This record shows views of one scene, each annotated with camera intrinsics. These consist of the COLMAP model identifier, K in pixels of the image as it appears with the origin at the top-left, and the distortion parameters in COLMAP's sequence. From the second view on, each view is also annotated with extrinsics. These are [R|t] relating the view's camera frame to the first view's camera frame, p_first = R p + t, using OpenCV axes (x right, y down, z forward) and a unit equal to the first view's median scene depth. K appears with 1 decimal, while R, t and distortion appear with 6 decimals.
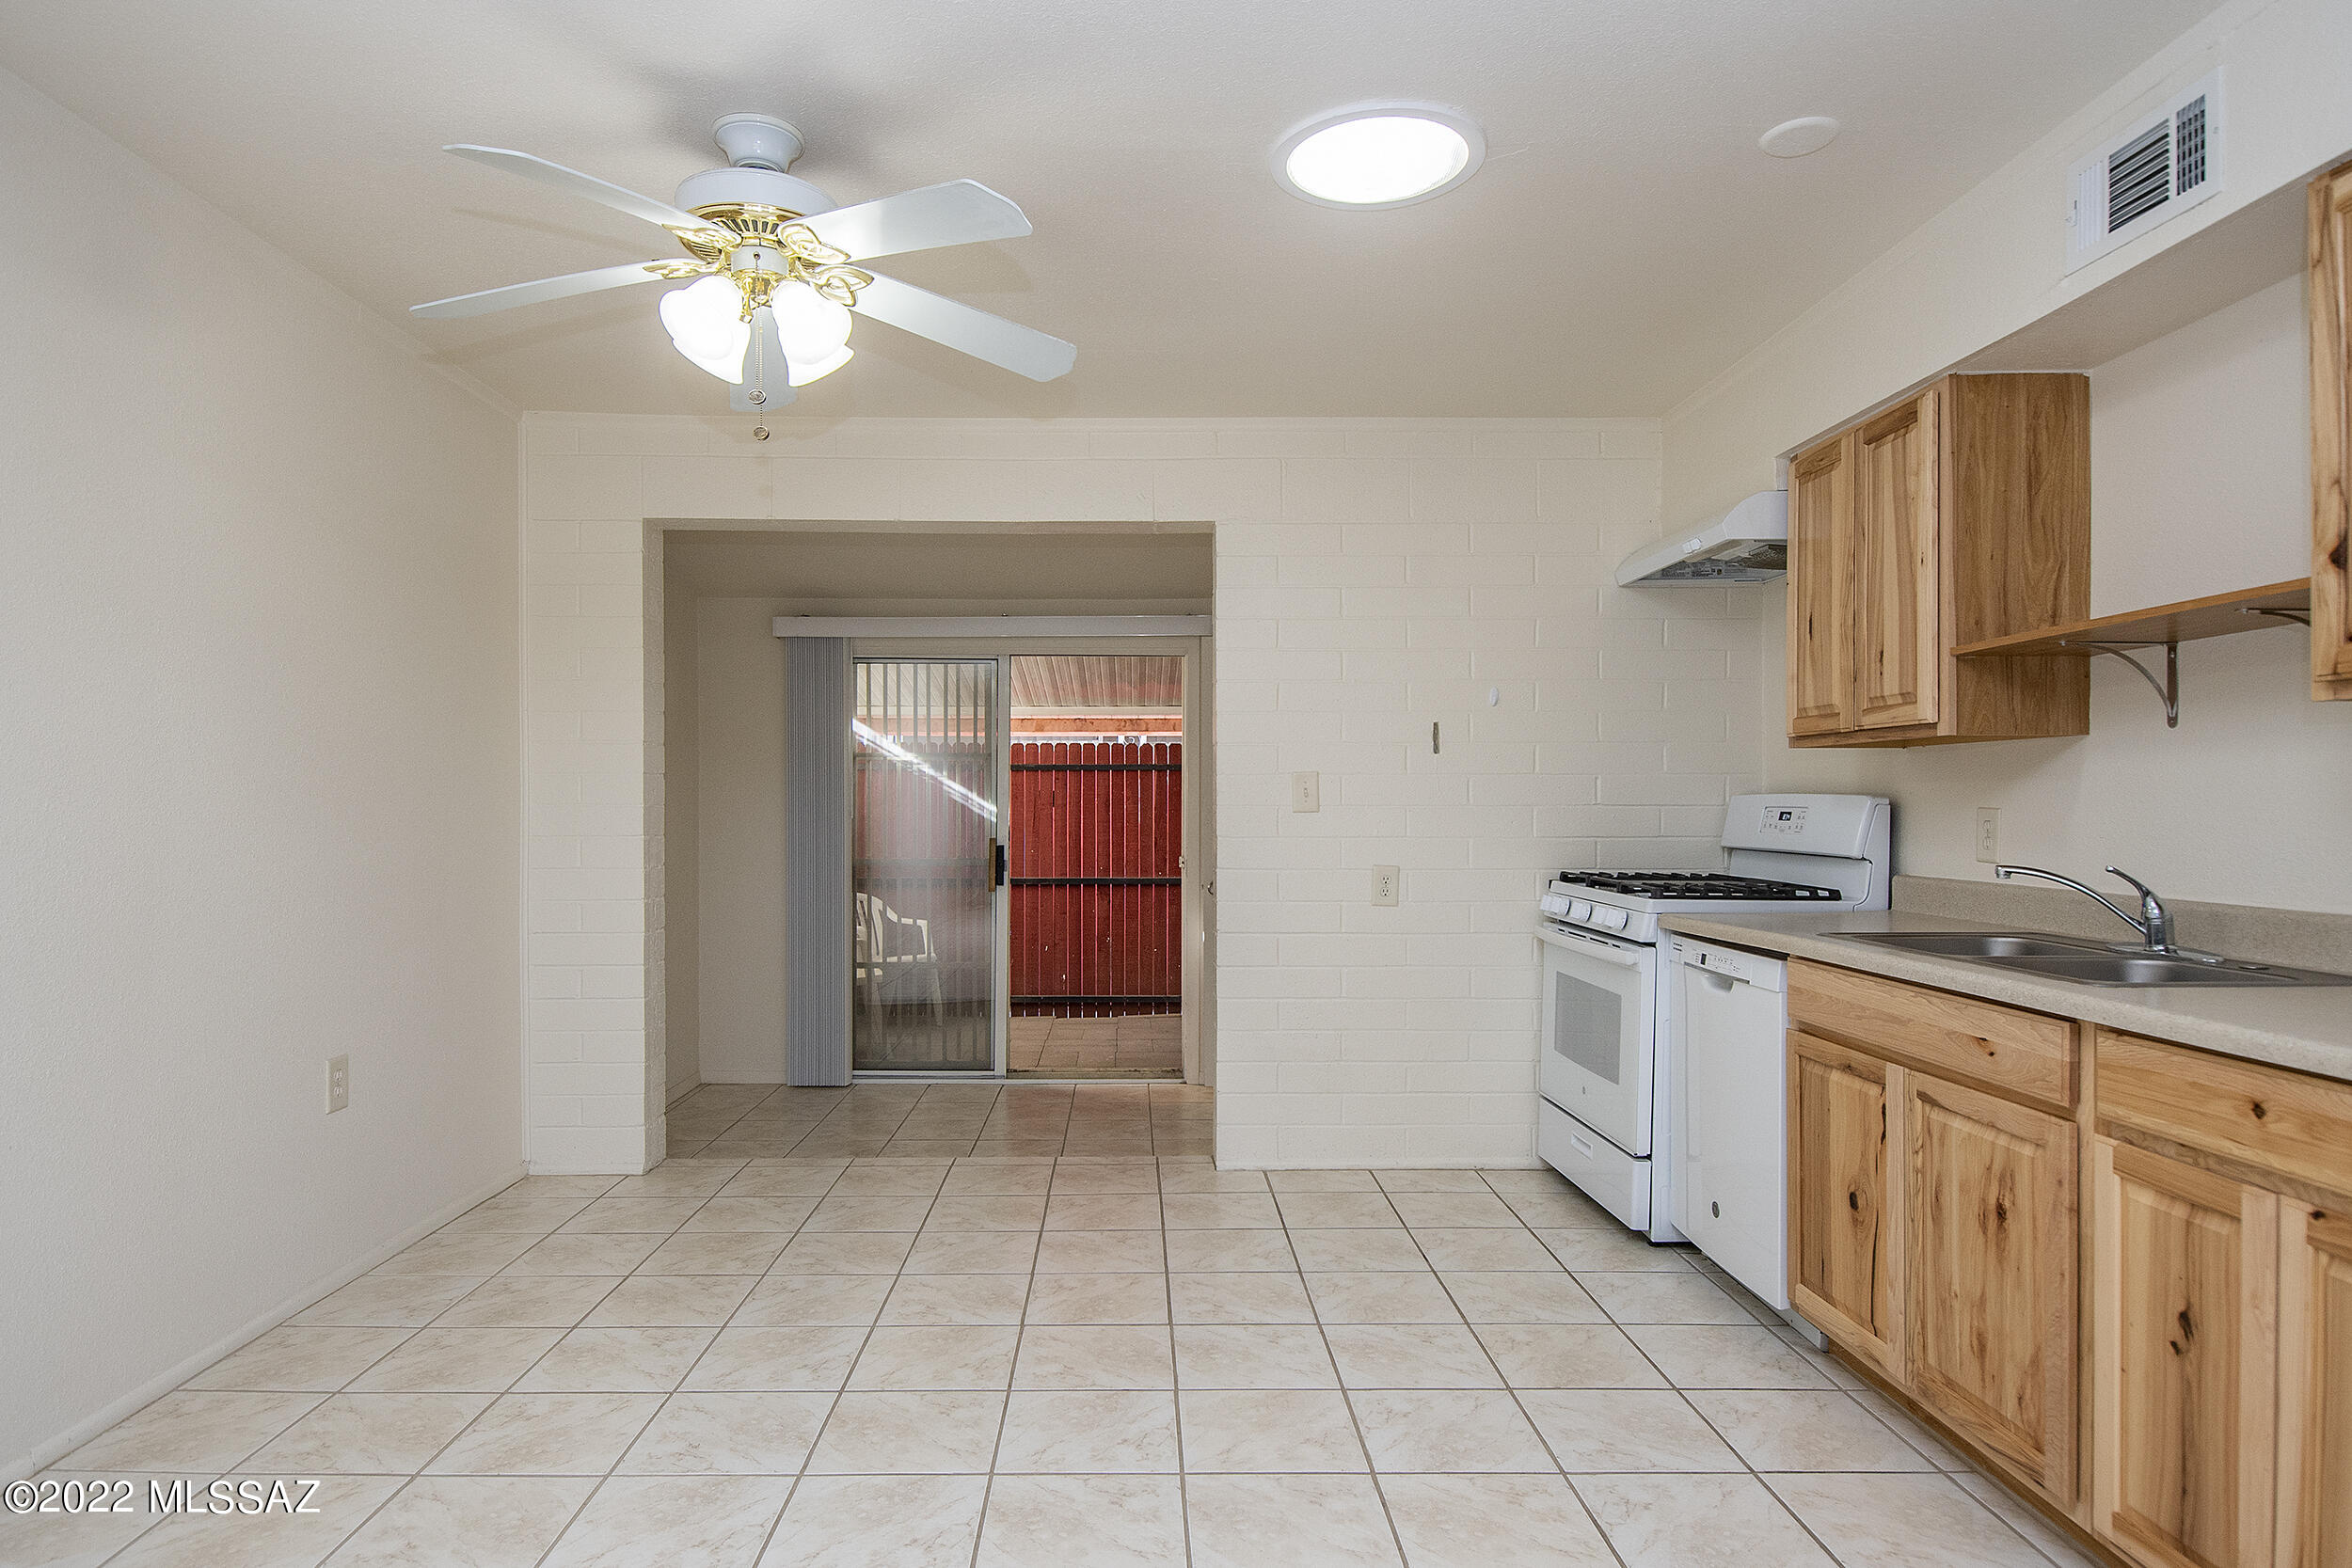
lens RADIAL K [[1366.8, 0, 1175.8], [0, 1366.8, 790.6], [0, 0, 1]] dist [0.004144, -0.002402]
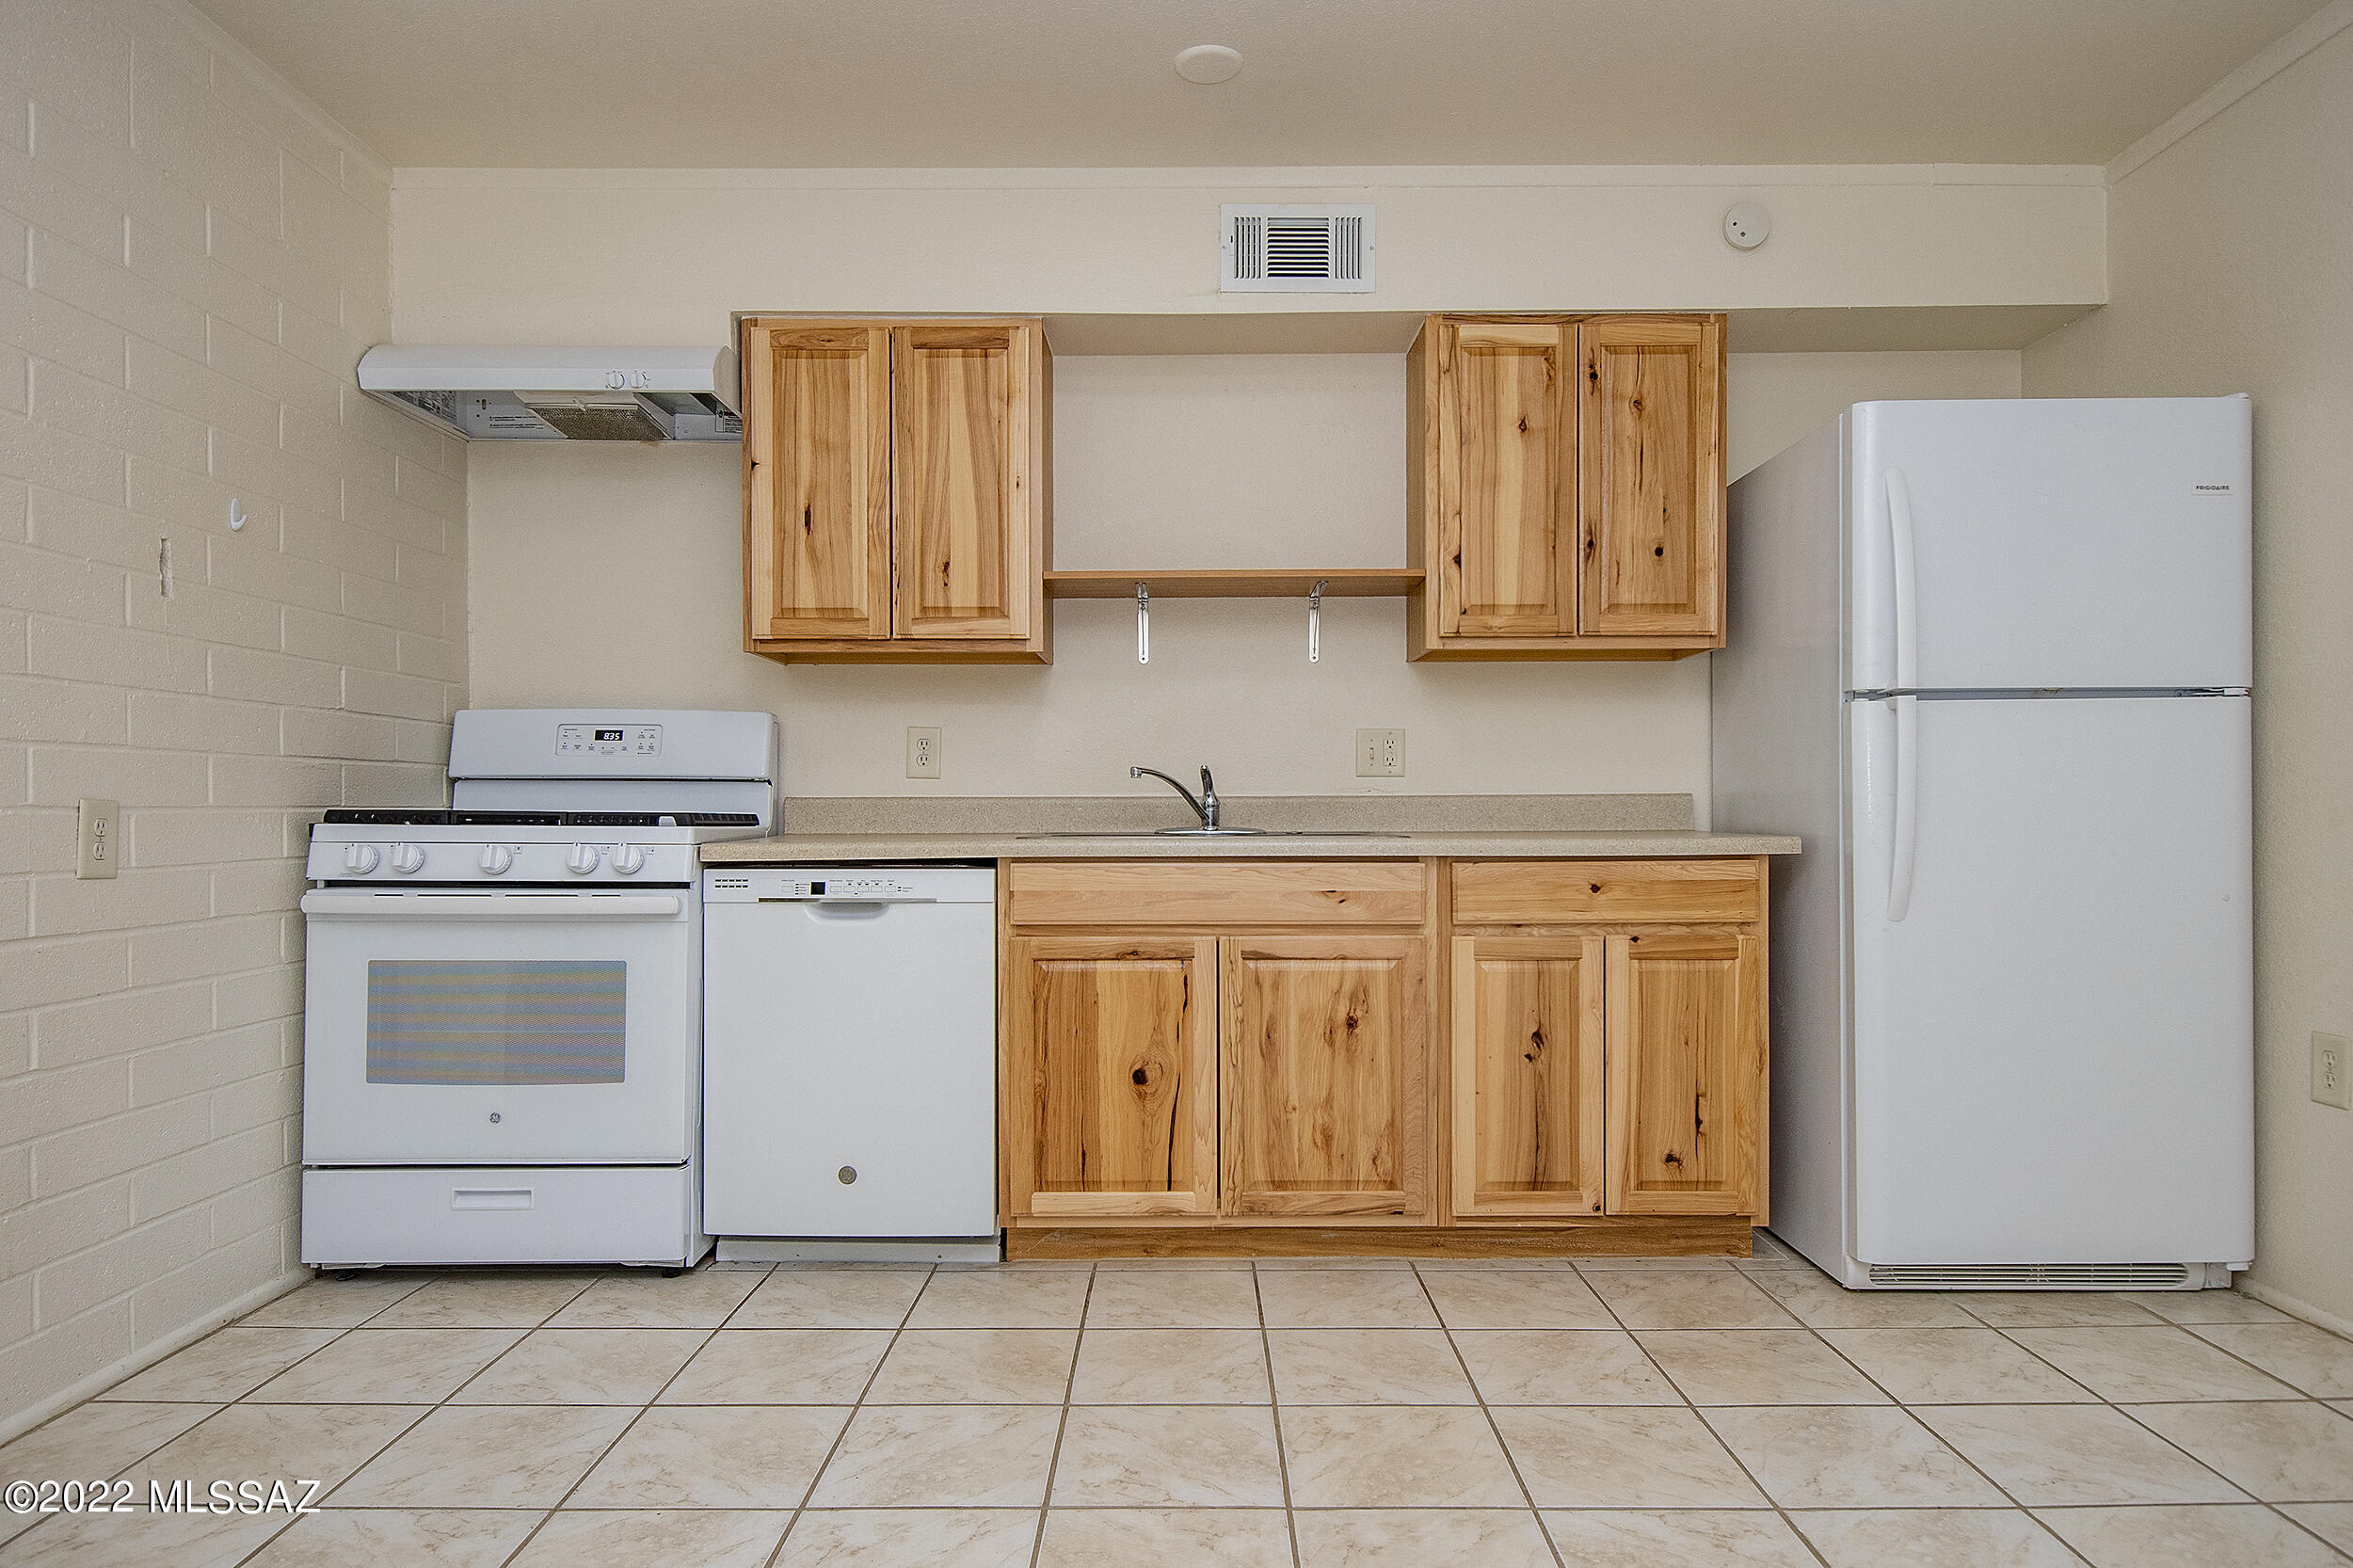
lens RADIAL K [[1413.3, 0, 1179.8], [0, 1413.3, 791.9], [0, 0, 1]] dist [0.020442, -0.000468]
pose [[0.029713, 0.008248, 0.999524, -0.666440], [-0.006107, 0.999949, -0.008070, 0.095918], [-0.999540, -0.005864, 0.029762, 1.032544]]
